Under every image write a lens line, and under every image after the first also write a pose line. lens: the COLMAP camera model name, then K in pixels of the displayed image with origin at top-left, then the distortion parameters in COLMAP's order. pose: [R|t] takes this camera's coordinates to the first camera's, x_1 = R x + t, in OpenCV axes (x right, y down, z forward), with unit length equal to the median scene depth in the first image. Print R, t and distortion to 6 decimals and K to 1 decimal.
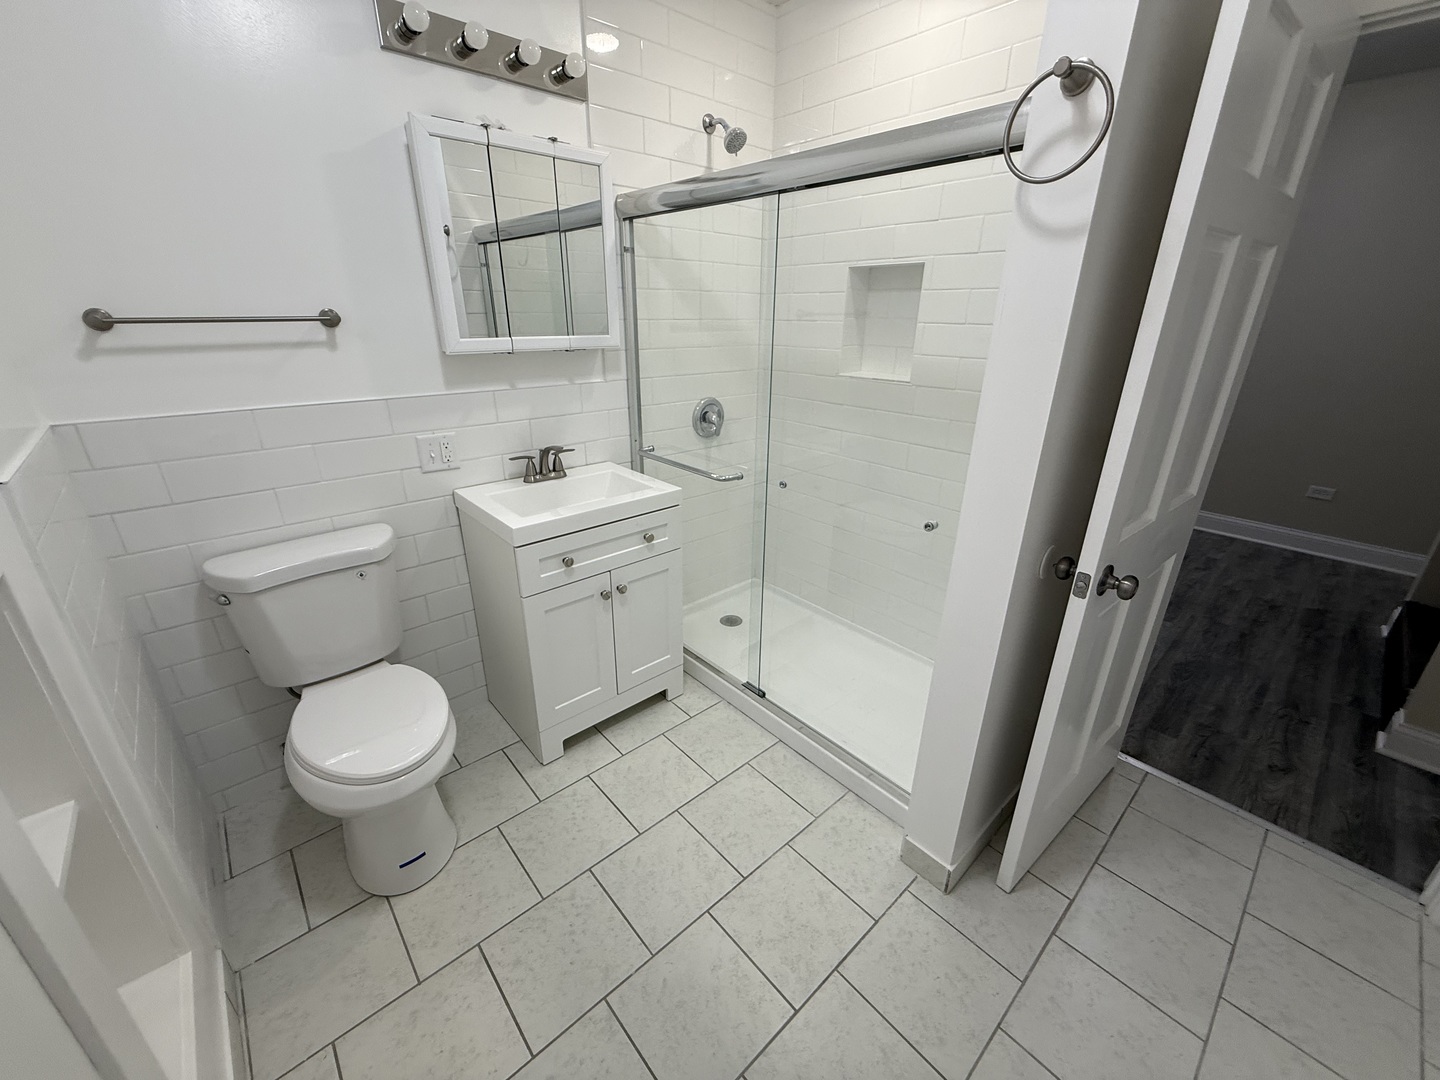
lens RADIAL K [[575.0, 0, 718.8], [0, 575.0, 536.9], [0, 0, 1]] dist [-0.001654, -0.000933]
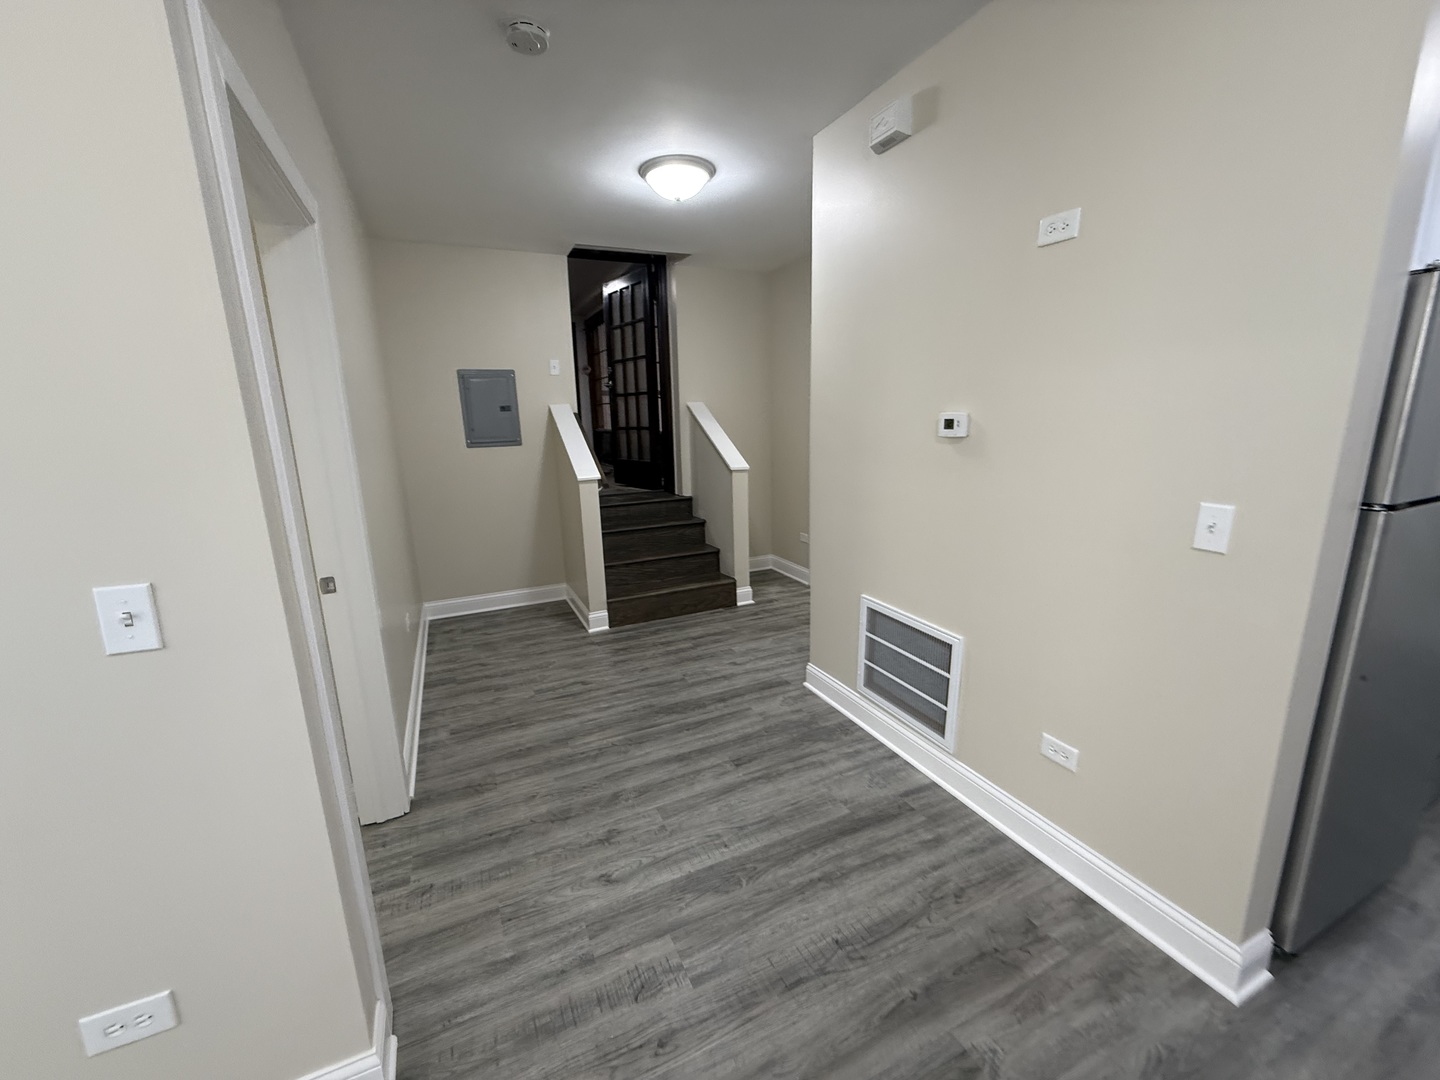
lens RADIAL K [[575.0, 0, 719.5], [0, 575.0, 539.1], [0, 0, 1]] dist [-0.001654, -0.000933]
pose [[-0.955156, -0.049126, 0.291999, 0.446449], [0.123825, 0.829505, 0.544600, -0.738084], [-0.268969, 0.556334, -0.786224, 1.847331]]
